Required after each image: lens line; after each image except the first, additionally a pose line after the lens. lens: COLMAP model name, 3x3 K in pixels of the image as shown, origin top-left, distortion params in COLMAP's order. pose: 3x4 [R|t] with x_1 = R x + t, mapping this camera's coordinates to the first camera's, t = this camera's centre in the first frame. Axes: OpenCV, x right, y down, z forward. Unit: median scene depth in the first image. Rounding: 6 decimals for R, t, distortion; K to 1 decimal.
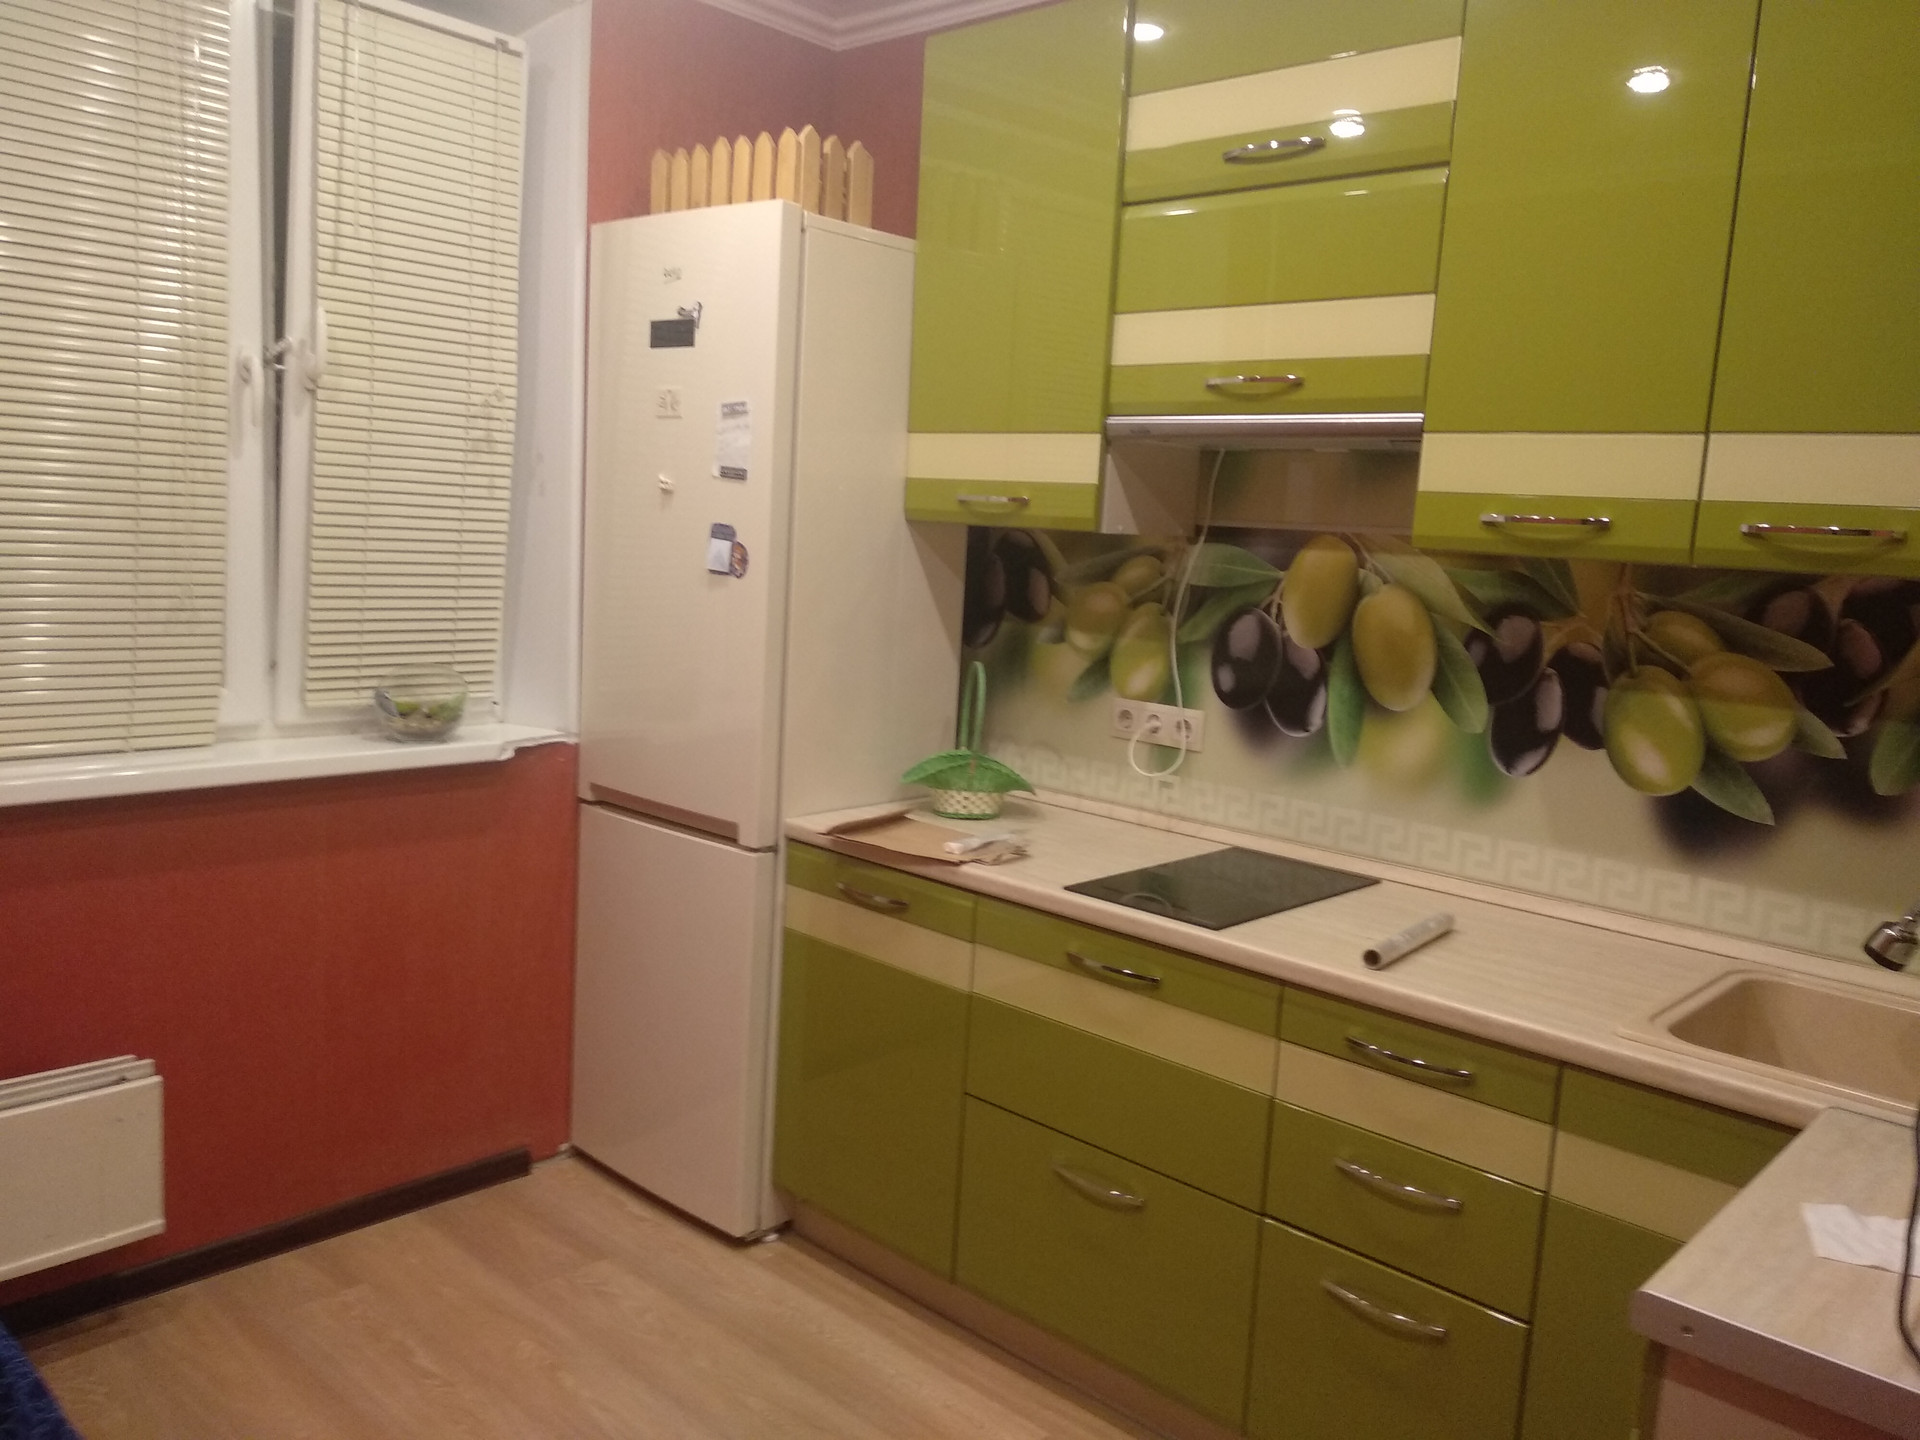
lens RADIAL K [[1521.9, 0, 972.0], [0, 1521.9, 701.3], [0, 0, 1]] dist [0.046182, -0.080962]
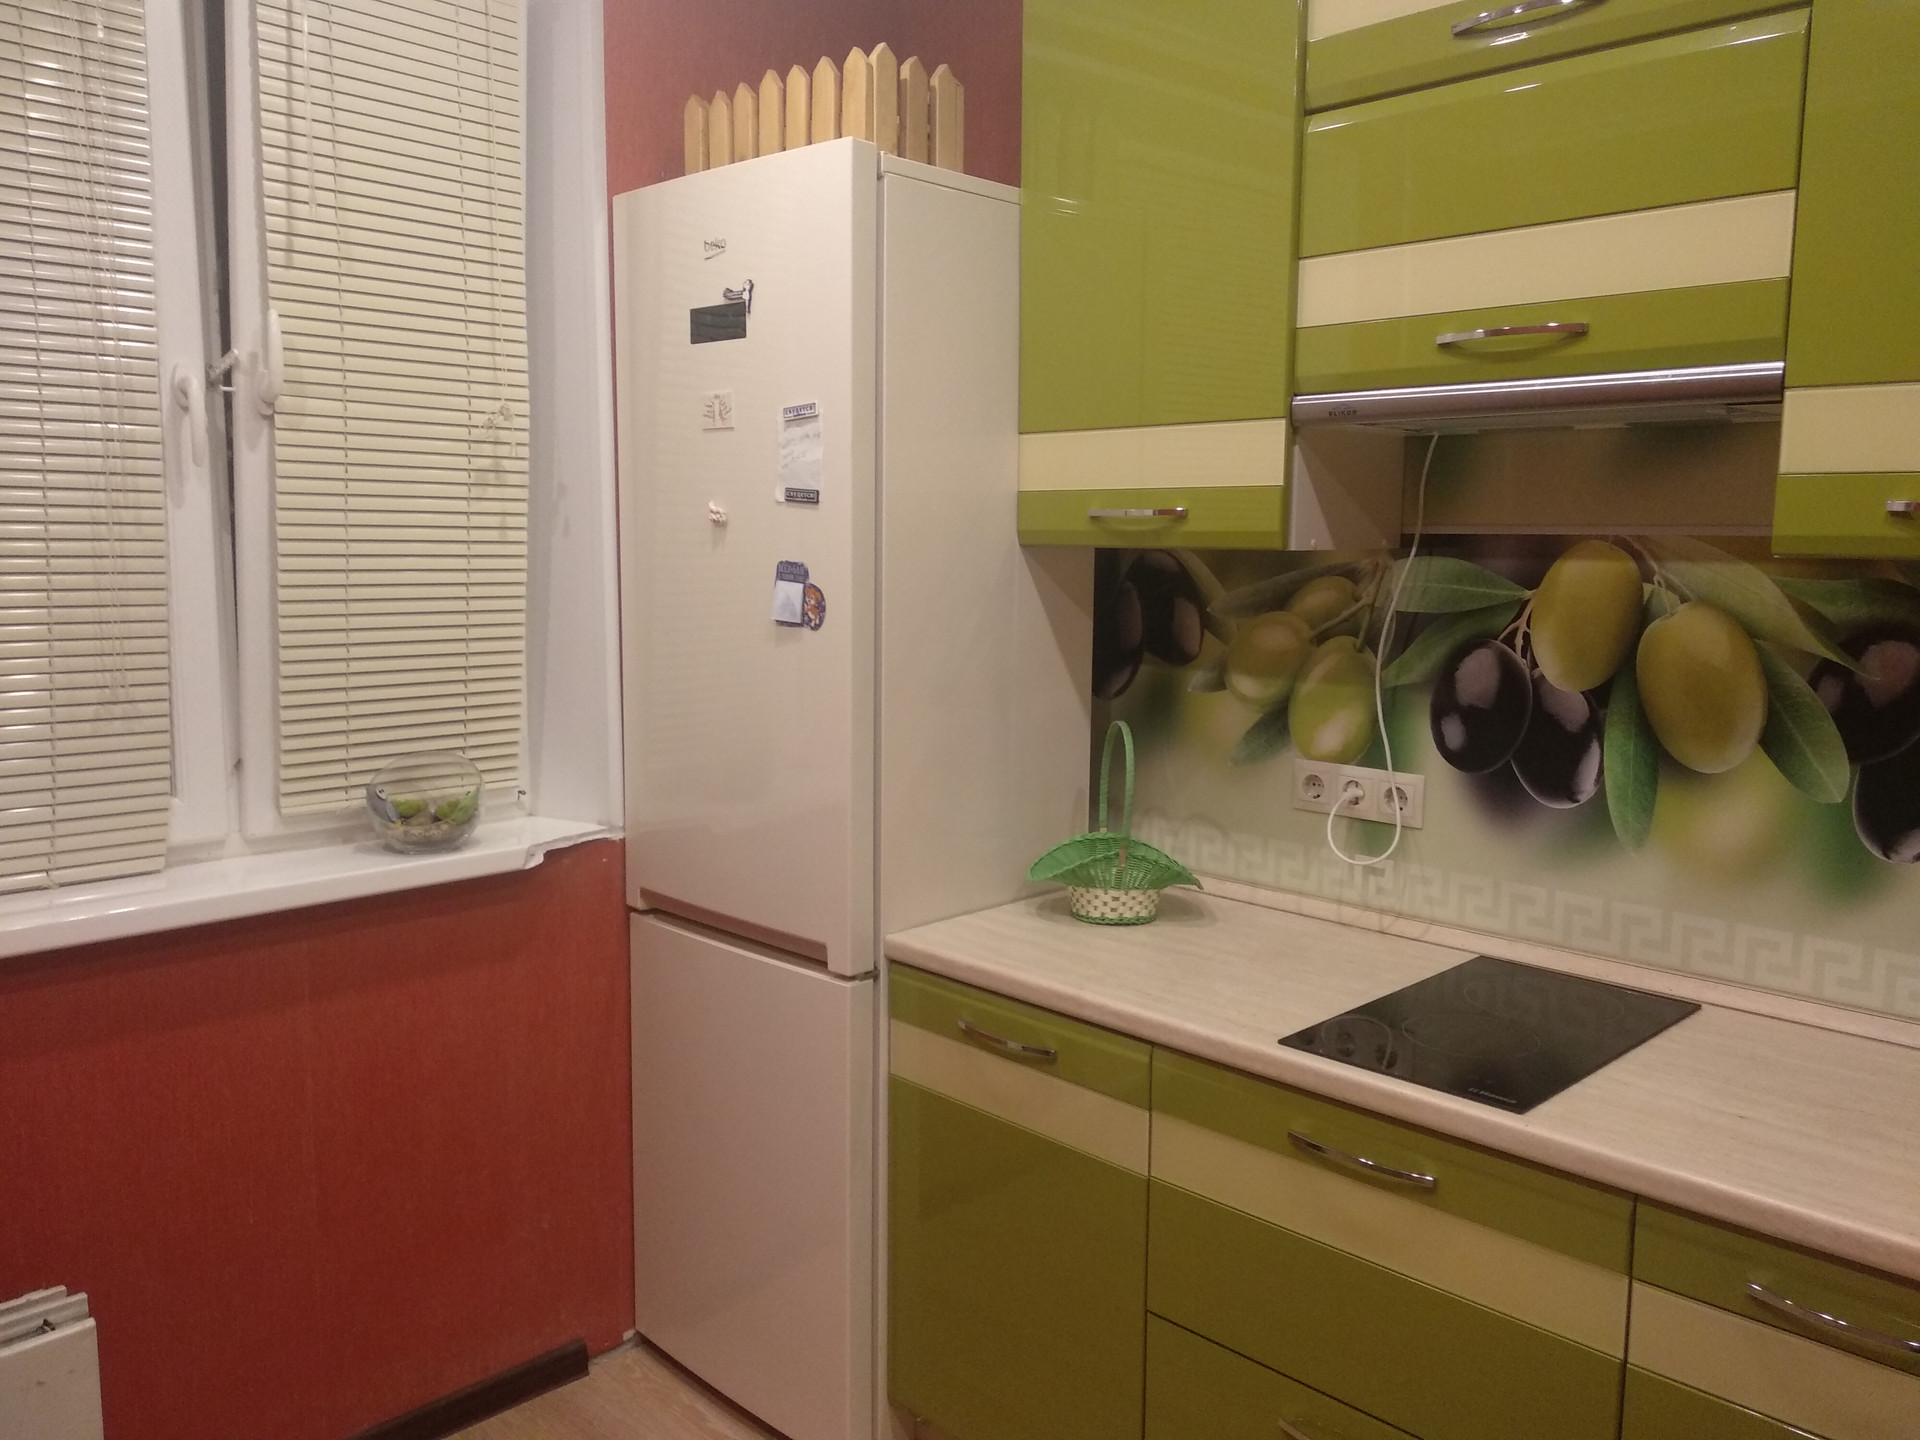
lens RADIAL K [[1521.9, 0, 963.9], [0, 1521.9, 716.4], [0, 0, 1]] dist [0.046182, -0.080962]
pose [[0.998030, -0.041222, -0.047304, -0.043263], [0.041187, 0.999150, -0.001725, -0.033268], [0.047335, -0.000226, 0.998879, 0.233120]]
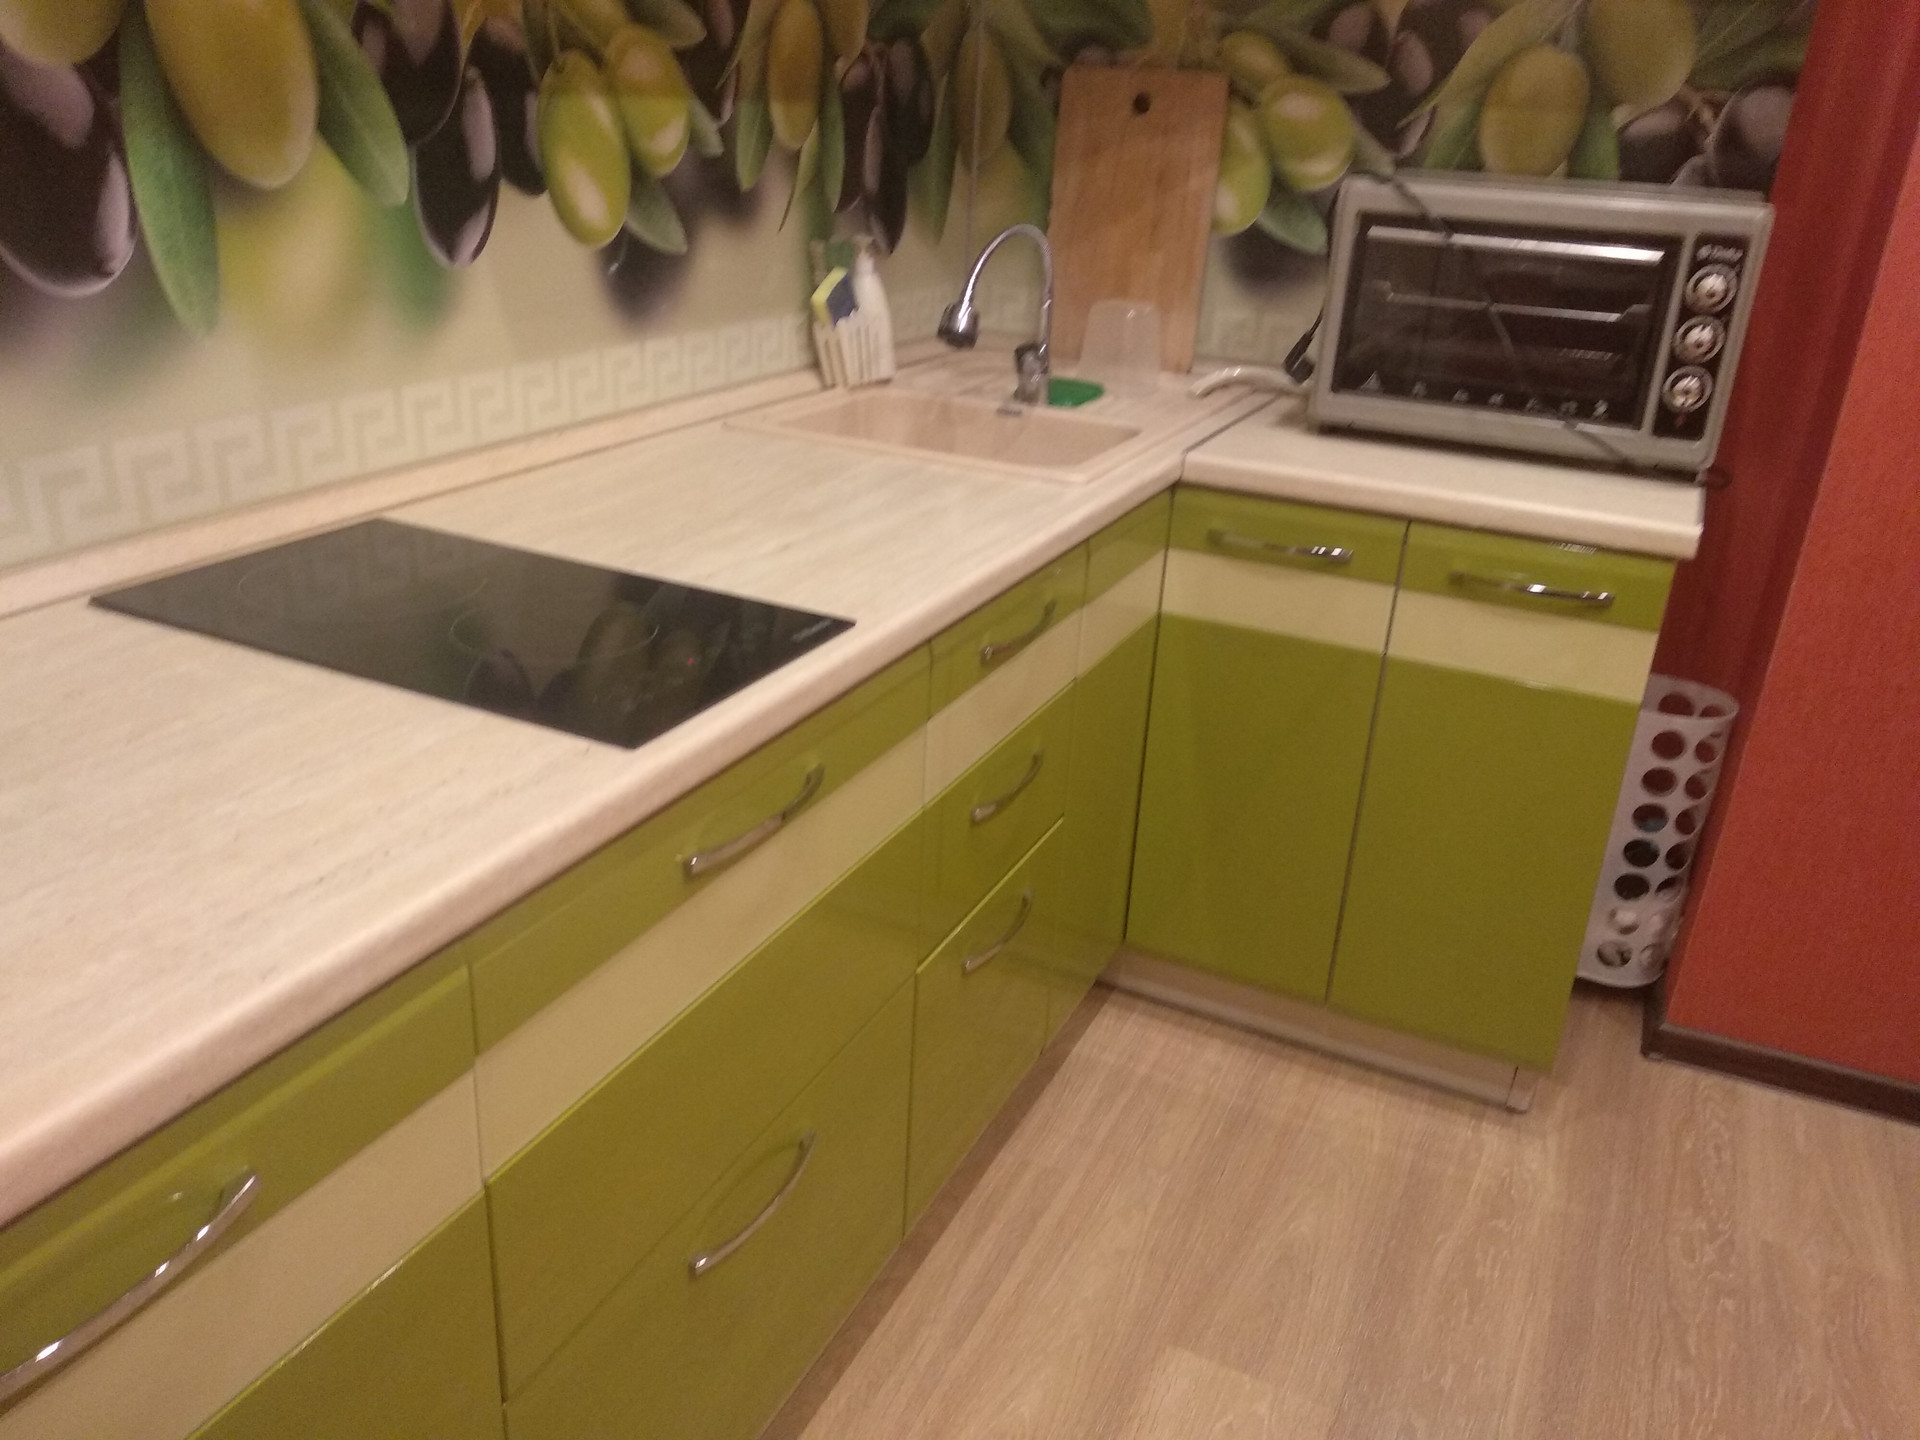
lens RADIAL K [[1521.9, 0, 957.0], [0, 1521.9, 718.6], [0, 0, 1]] dist [0.046182, -0.080962]
pose [[-0.312991, -0.428754, 0.847471, -0.269954], [0.040741, 0.885421, 0.463000, -0.058993], [-0.948882, 0.179442, -0.259661, 0.909739]]
